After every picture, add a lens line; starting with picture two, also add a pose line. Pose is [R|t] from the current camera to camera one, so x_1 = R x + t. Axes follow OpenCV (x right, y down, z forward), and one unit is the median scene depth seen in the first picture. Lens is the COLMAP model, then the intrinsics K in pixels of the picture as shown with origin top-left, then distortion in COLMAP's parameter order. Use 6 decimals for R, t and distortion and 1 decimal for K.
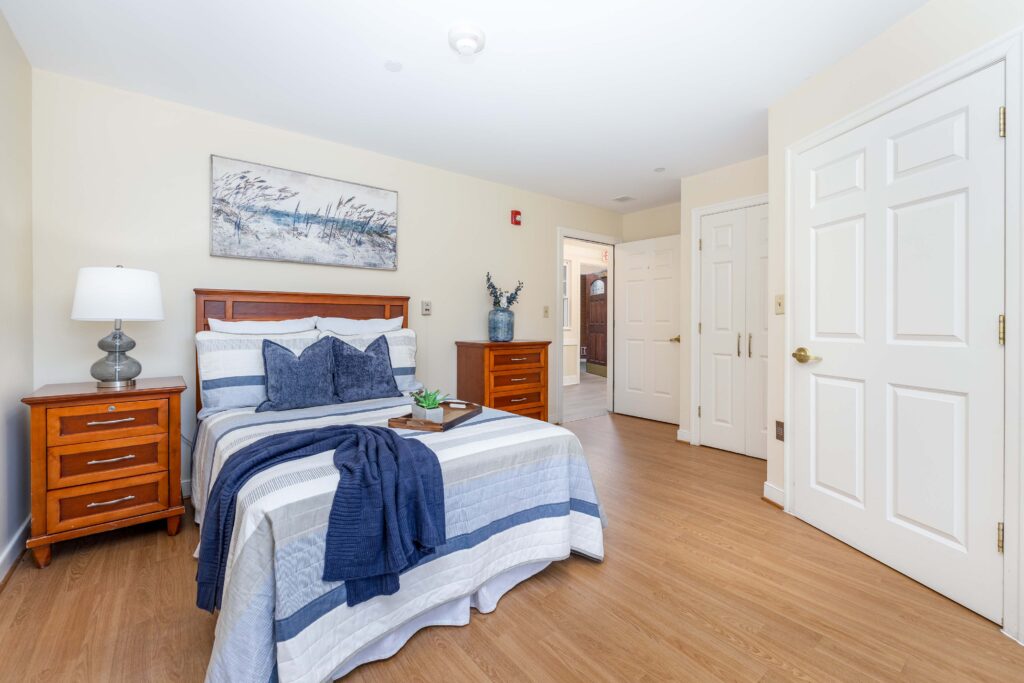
lens RADIAL K [[427.4, 0, 510.4], [0, 427.4, 316.6], [0, 0, 1]] dist [-0.000386, -0.000034]
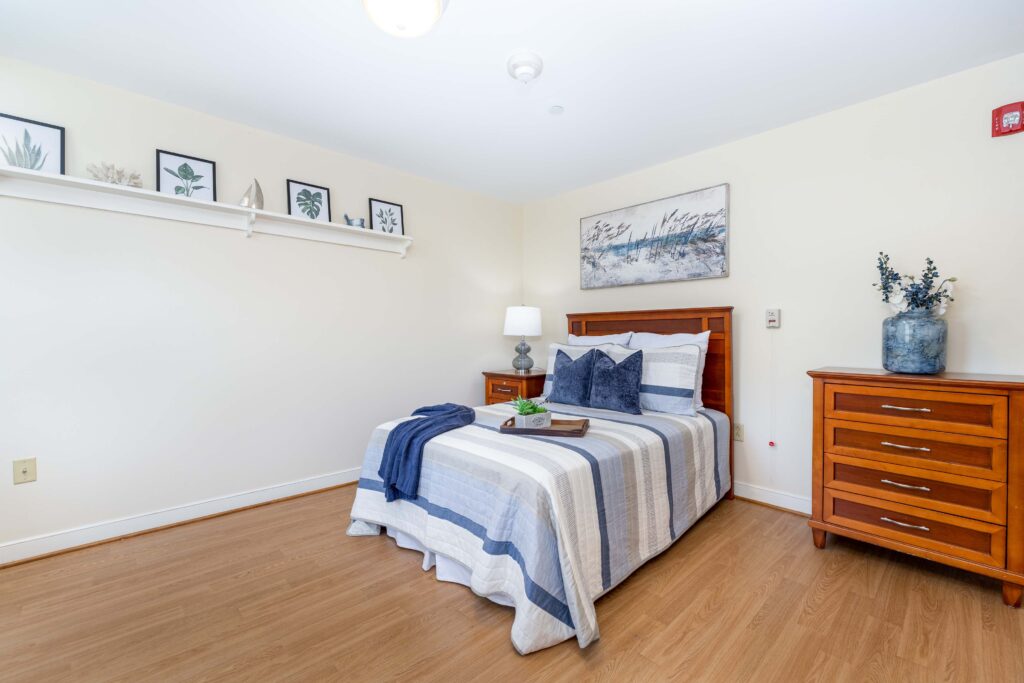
lens RADIAL K [[431.3, 0, 511.8], [0, 431.3, 320.4], [0, 0, 1]] dist [-0.000187, -0.000011]
pose [[0.087978, -0.033671, -0.995553, 0.622064], [0.011876, 0.999393, -0.032751, 0.002616], [0.996052, -0.008942, 0.088324, 0.573171]]
